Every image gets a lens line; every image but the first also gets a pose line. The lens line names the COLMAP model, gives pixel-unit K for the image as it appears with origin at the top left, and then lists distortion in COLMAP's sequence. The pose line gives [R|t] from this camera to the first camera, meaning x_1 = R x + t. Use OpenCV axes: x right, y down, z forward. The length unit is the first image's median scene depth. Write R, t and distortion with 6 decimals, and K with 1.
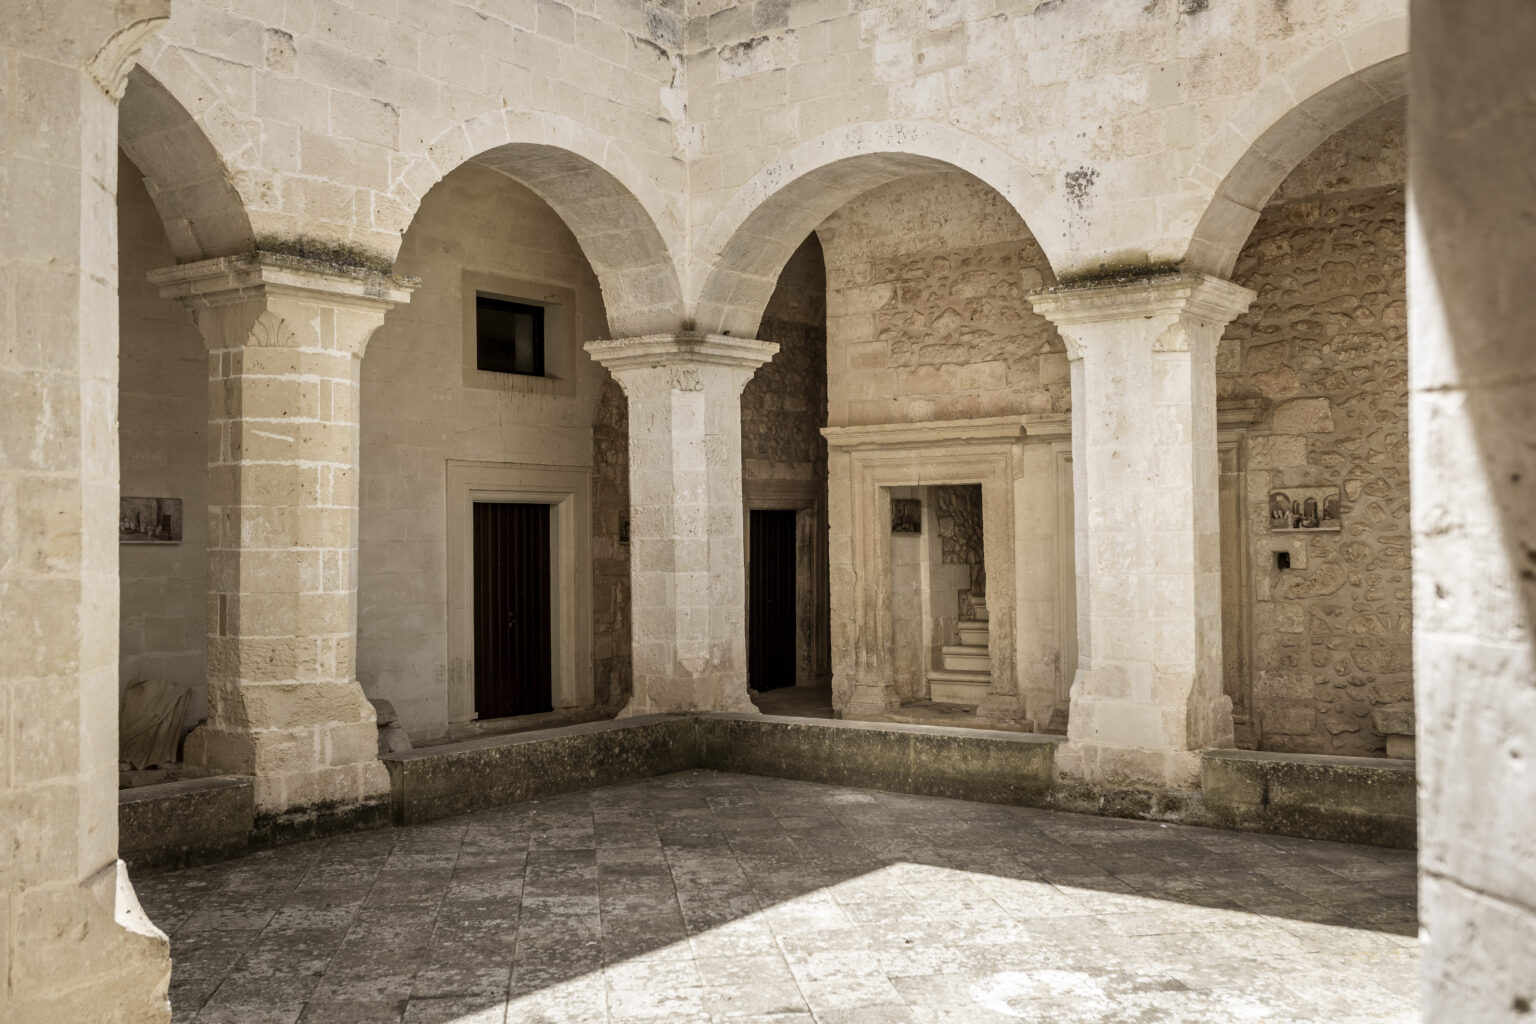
lens RADIAL K [[1465.9, 0, 776.6], [0, 1465.9, 522.4], [0, 0, 1]] dist [0.002343, 0.000000]
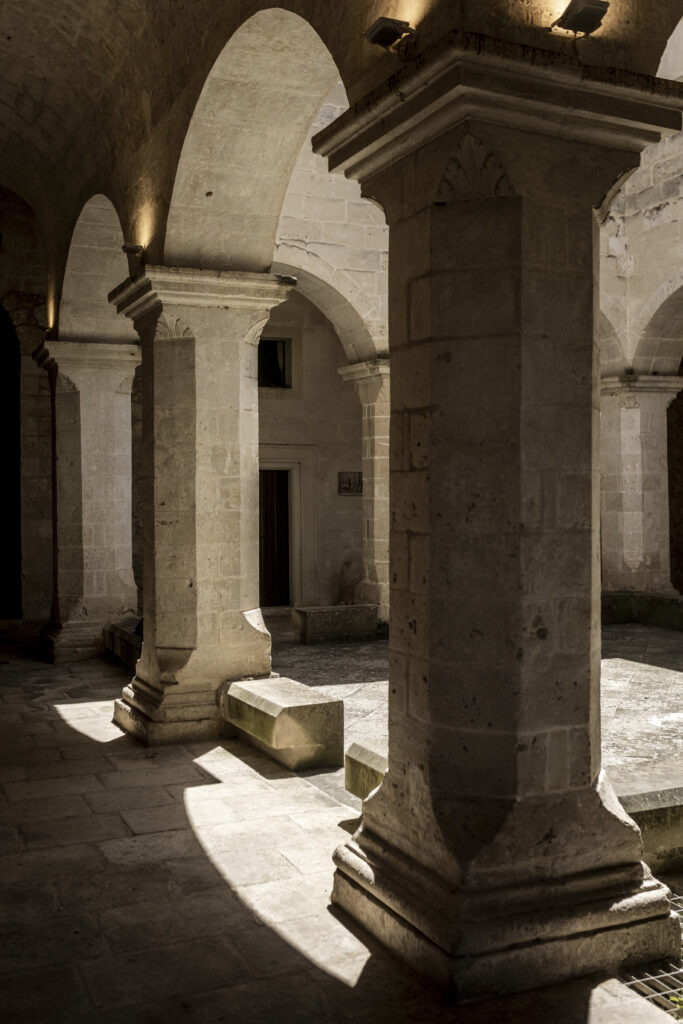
lens RADIAL K [[977.3, 0, 337.6], [0, 977.3, 507.8], [0, 0, 1]] dist [0.002343, 0.000000]
pose [[0.877287, 0.008971, -0.479882, 0.202395], [0.006202, 0.999530, 0.030023, -0.008429], [0.479926, -0.029316, 0.876819, -0.202757]]
